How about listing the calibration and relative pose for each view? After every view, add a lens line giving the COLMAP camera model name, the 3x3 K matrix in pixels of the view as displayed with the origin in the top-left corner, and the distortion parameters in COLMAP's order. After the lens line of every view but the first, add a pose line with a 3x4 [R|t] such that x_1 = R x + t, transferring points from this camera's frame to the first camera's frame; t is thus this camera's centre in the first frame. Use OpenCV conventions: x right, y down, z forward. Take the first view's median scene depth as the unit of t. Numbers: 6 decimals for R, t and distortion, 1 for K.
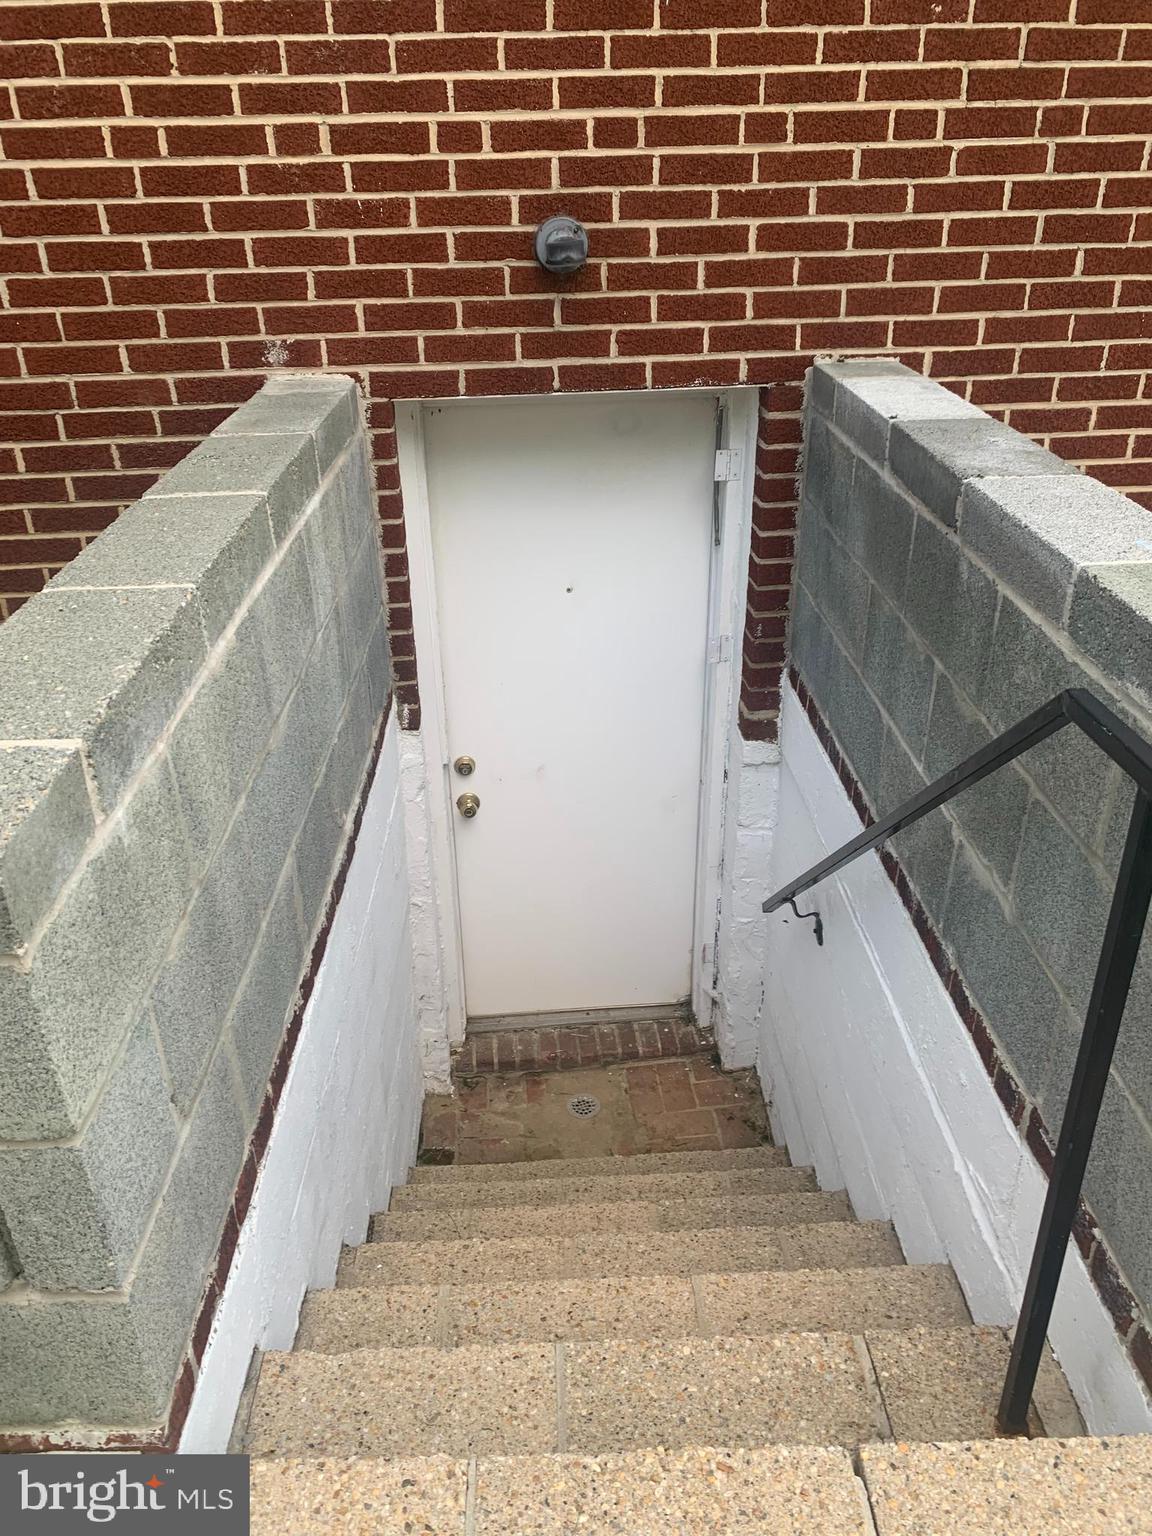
lens RADIAL K [[1174.9, 0, 573.9], [0, 1174.9, 768.0], [0, 0, 1]] dist [0.070467, -0.099184]
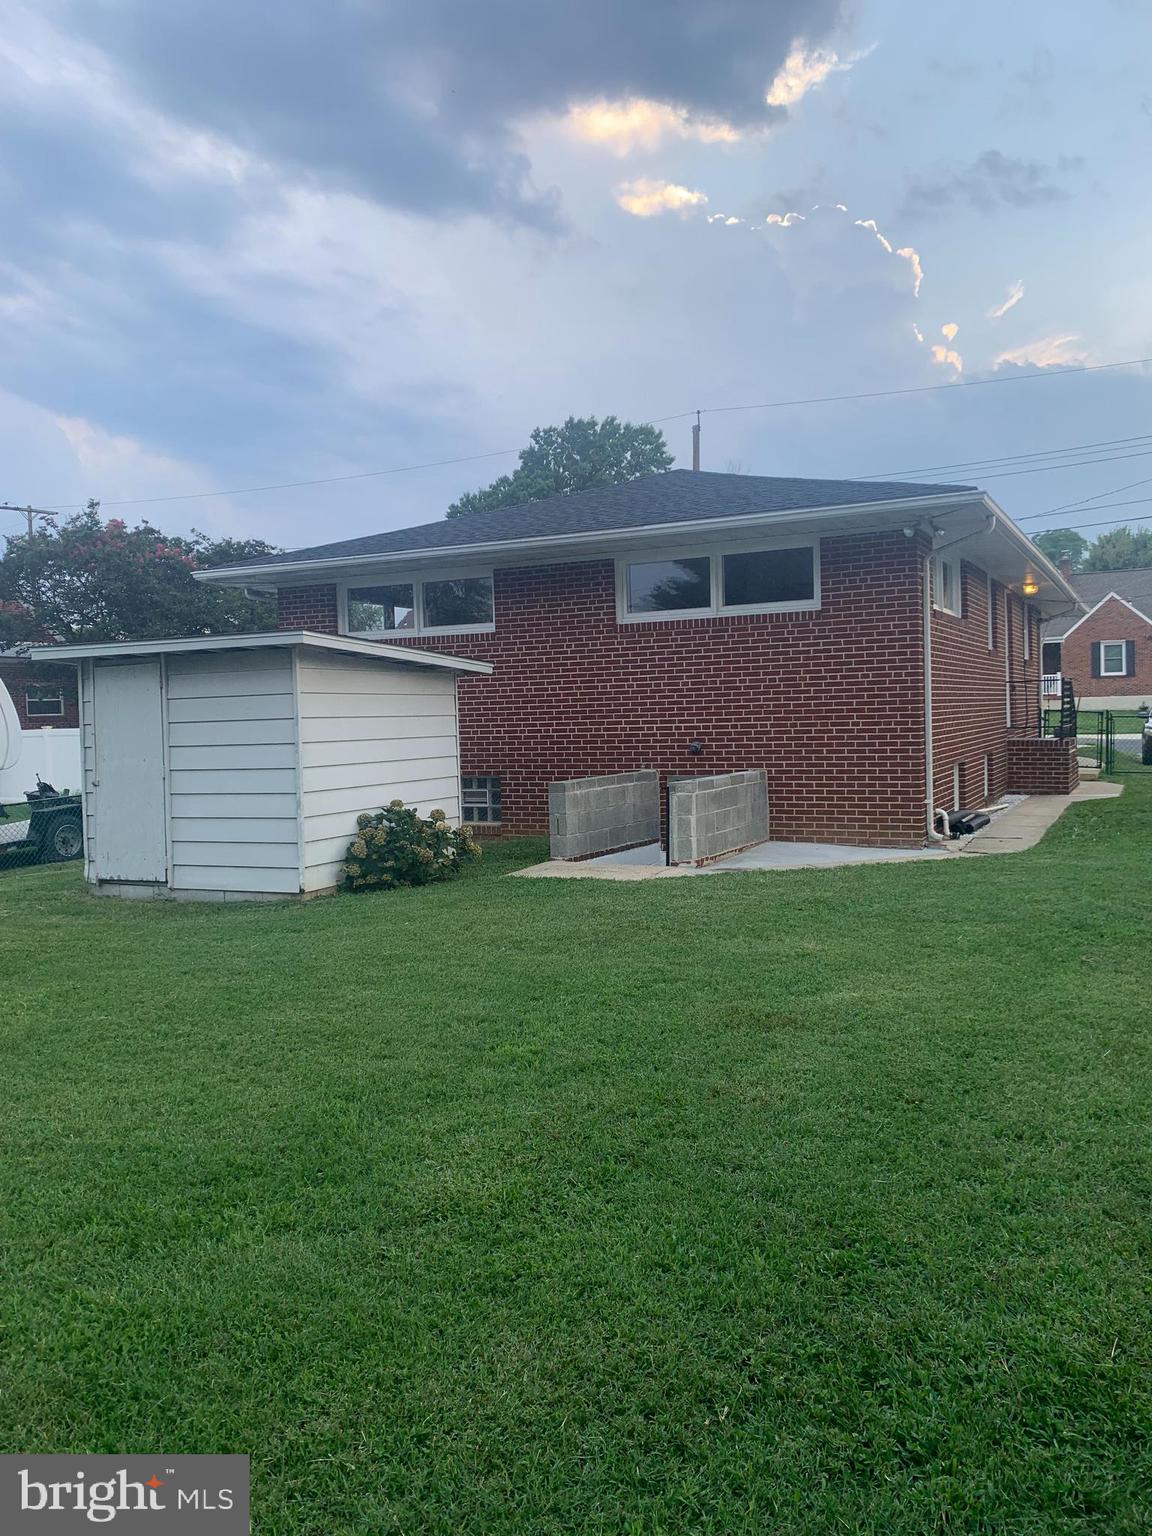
lens RADIAL K [[1174.9, 0, 576.5], [0, 1174.9, 767.0], [0, 0, 1]] dist [0.070467, -0.099184]
pose [[0.852094, 0.017797, -0.523086, 2.188227], [-0.236605, 0.904568, -0.354648, 1.541969], [0.466855, 0.425959, 0.774988, -3.099354]]
